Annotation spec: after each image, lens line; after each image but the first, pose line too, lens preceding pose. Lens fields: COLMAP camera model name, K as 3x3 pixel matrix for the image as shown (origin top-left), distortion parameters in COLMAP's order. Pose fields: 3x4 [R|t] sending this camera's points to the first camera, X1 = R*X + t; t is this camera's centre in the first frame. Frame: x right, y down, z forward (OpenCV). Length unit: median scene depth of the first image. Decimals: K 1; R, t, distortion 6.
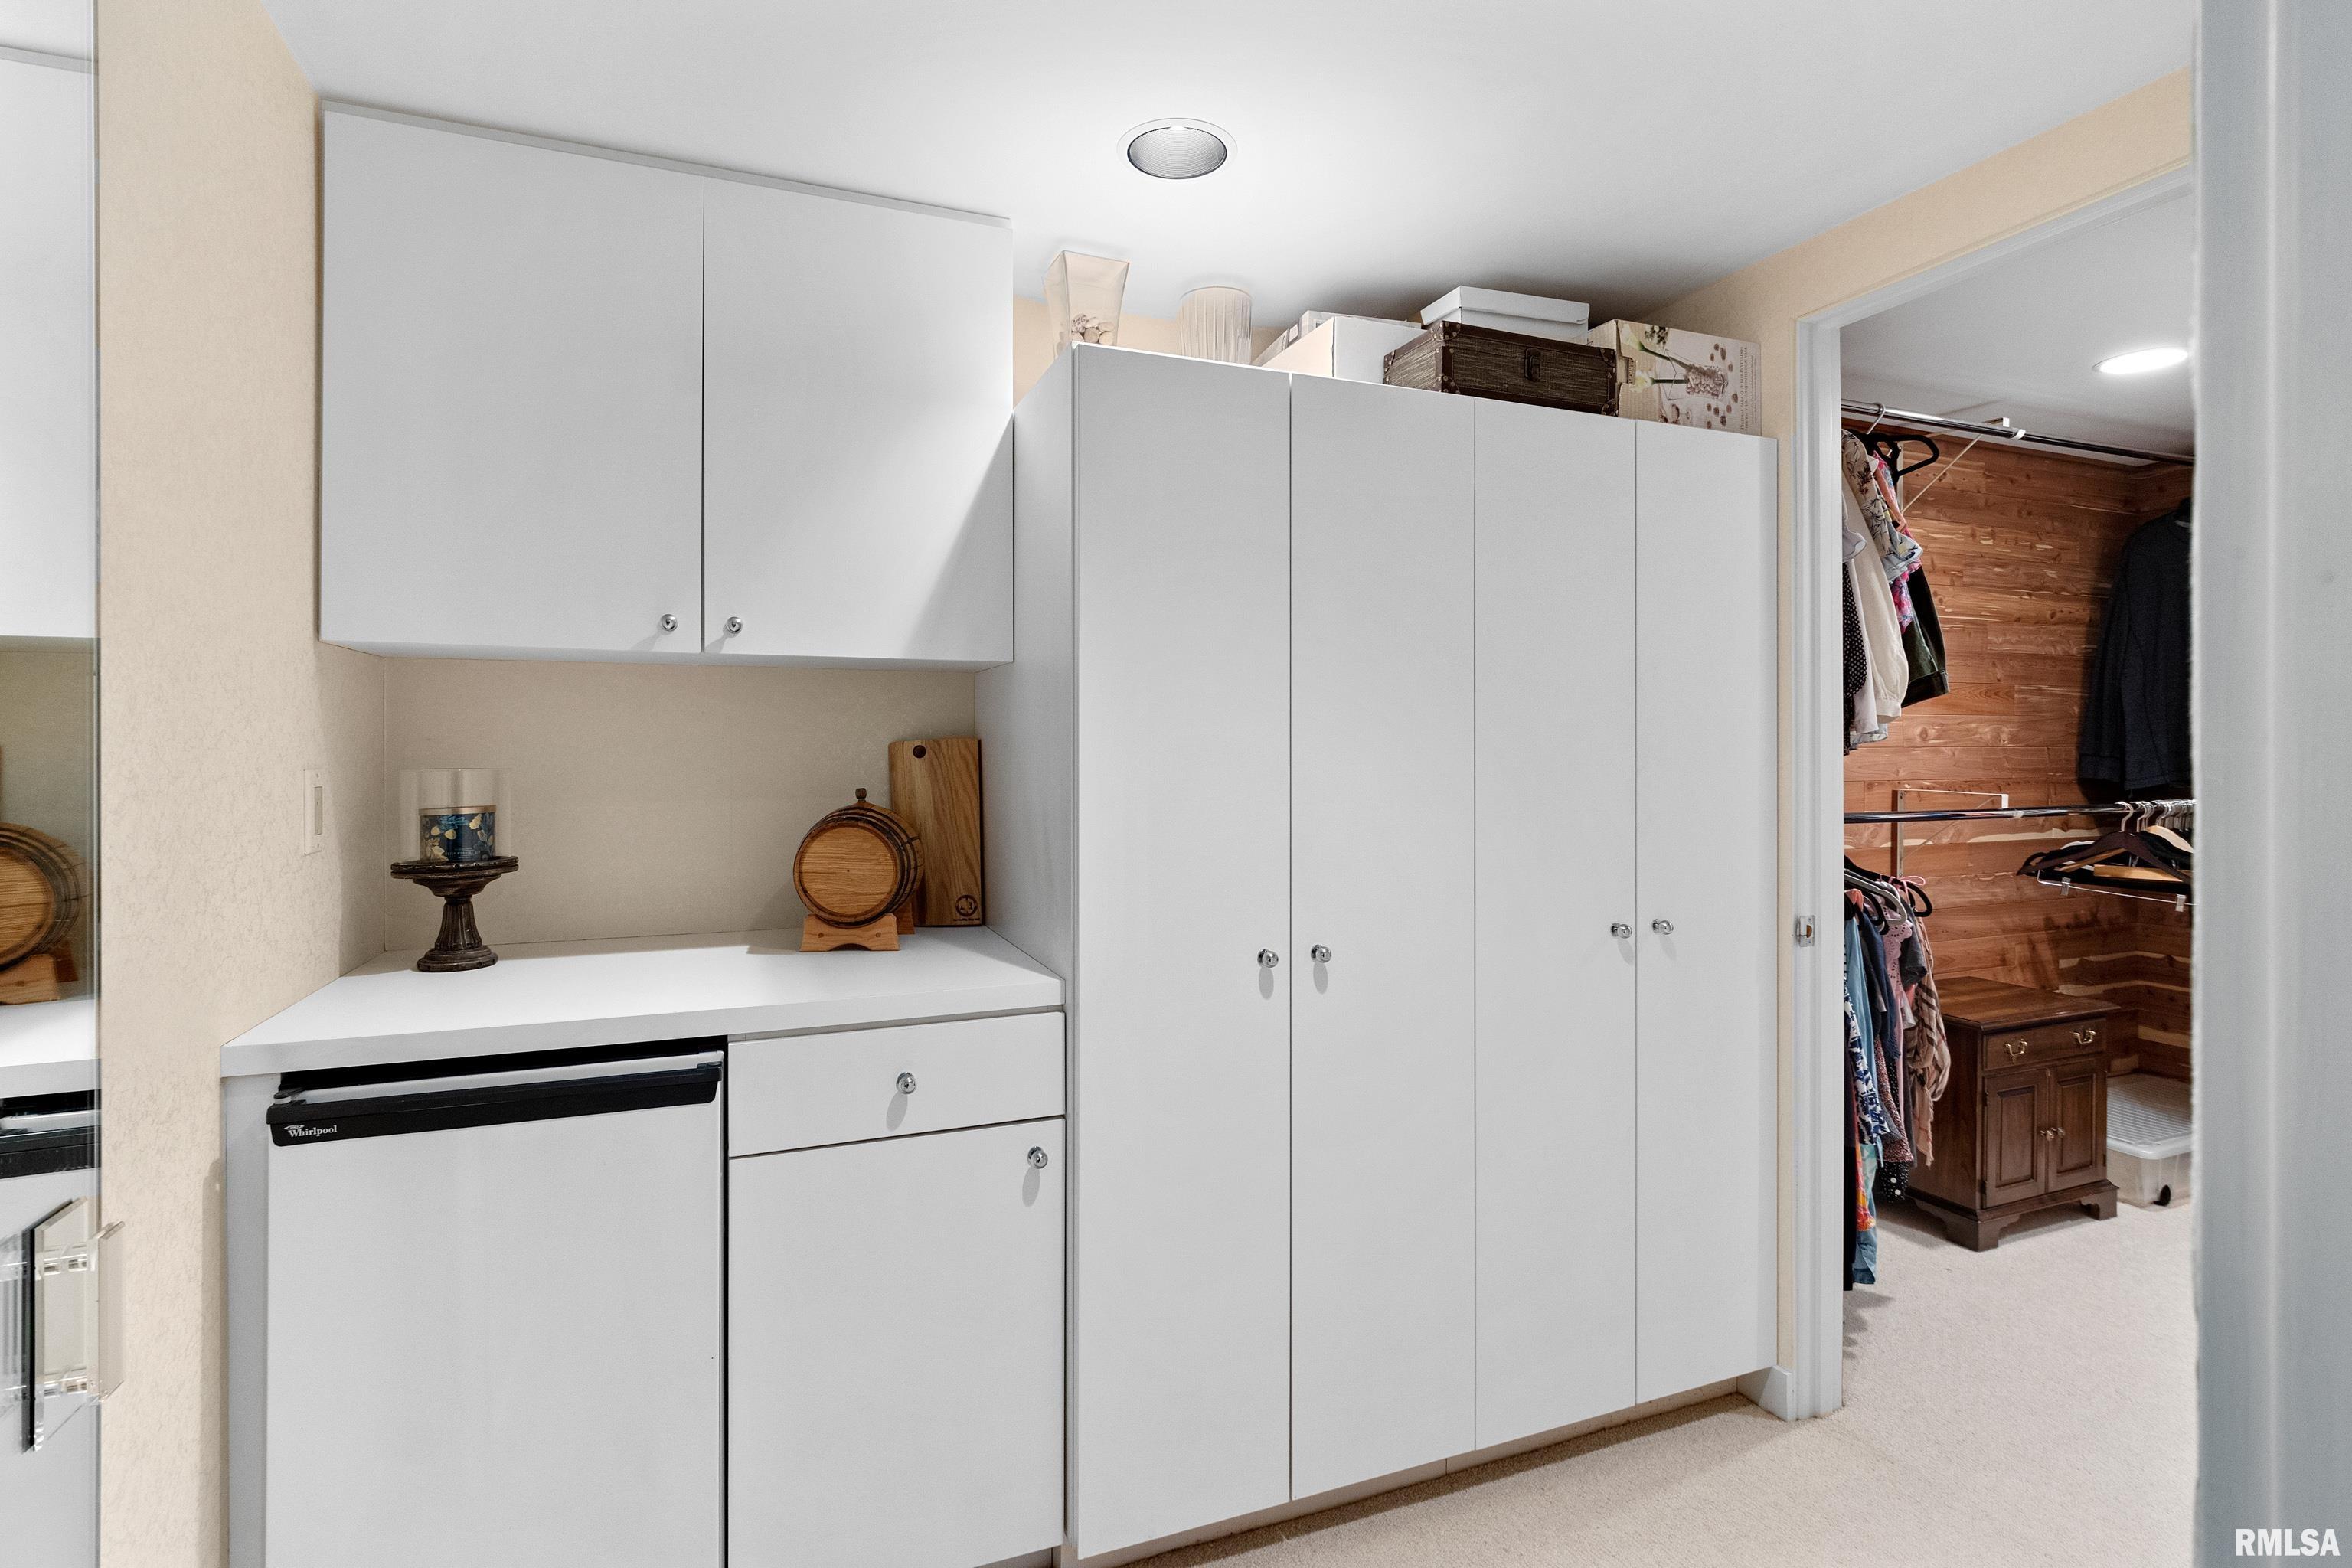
lens RADIAL K [[1093.4, 0, 1177.5], [0, 1093.4, 746.9], [0, 0, 1]] dist [-0.000772, -0.001825]
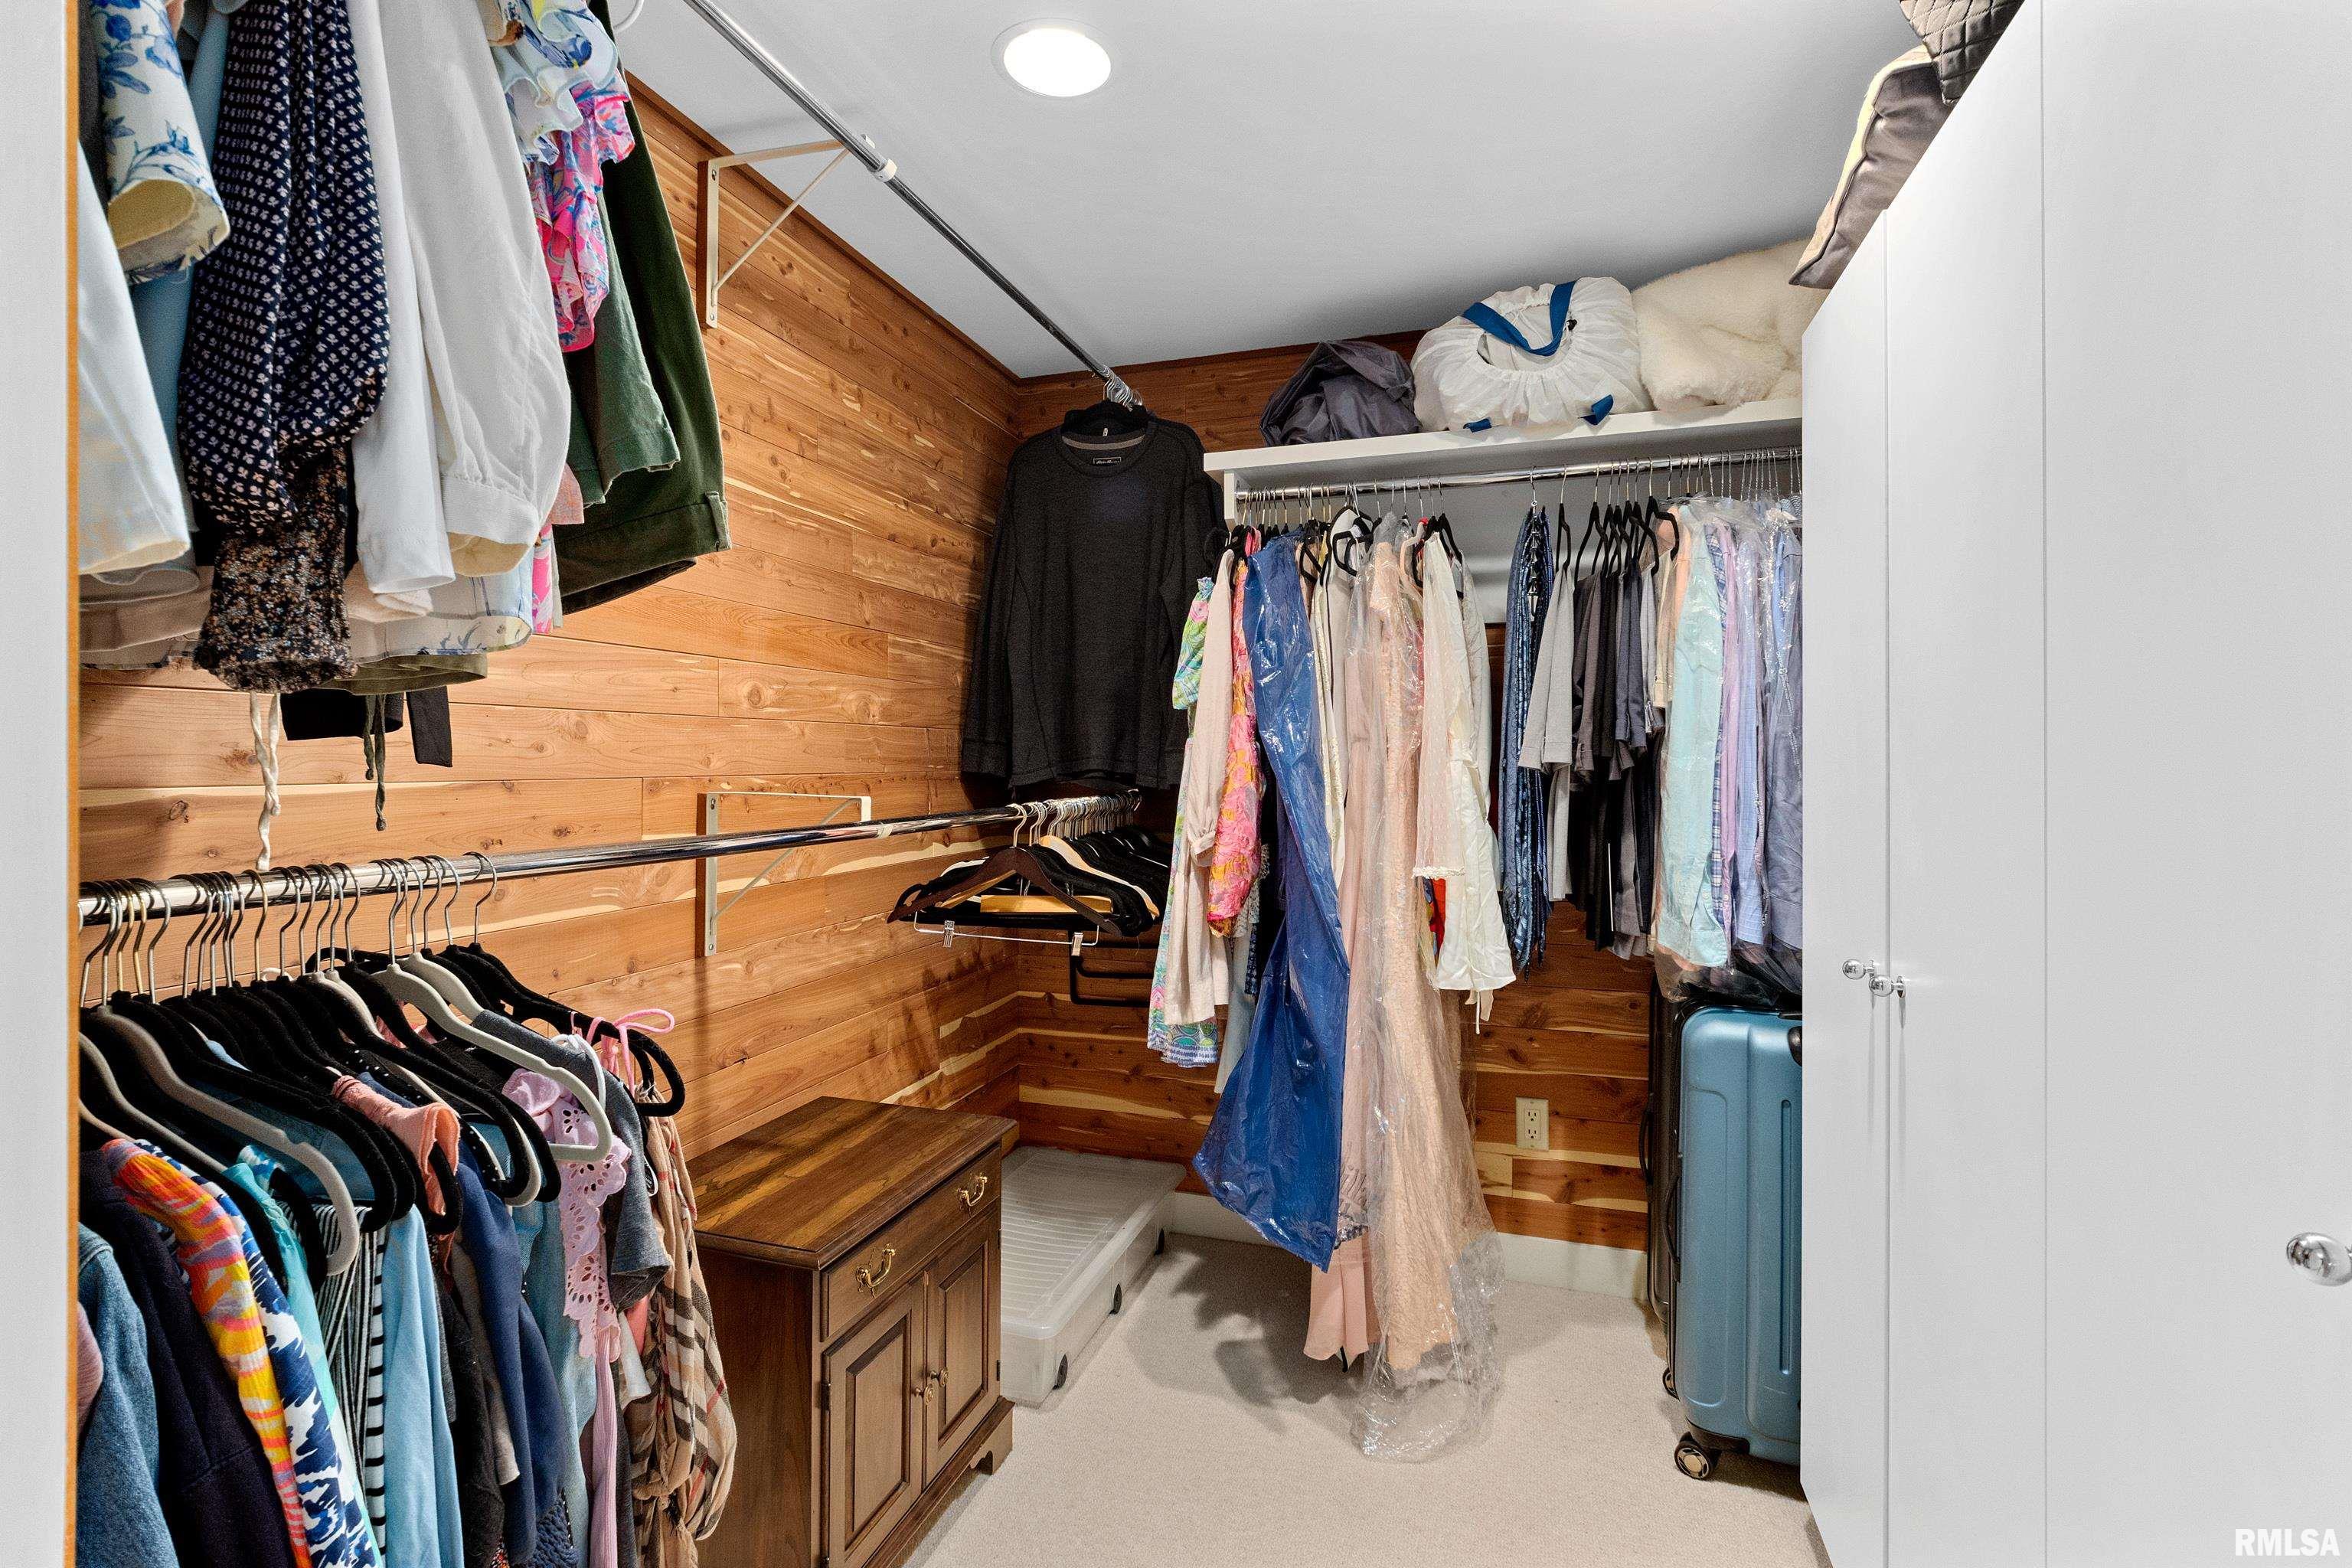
lens RADIAL K [[1093.4, 0, 1175.2], [0, 1093.4, 771.0], [0, 0, 1]] dist [-0.000772, -0.001825]
pose [[0.626309, -0.004858, 0.779560, 0.357090], [-0.004447, 0.999942, 0.009804, 0.020610], [-0.779562, -0.009607, 0.626251, 0.446040]]
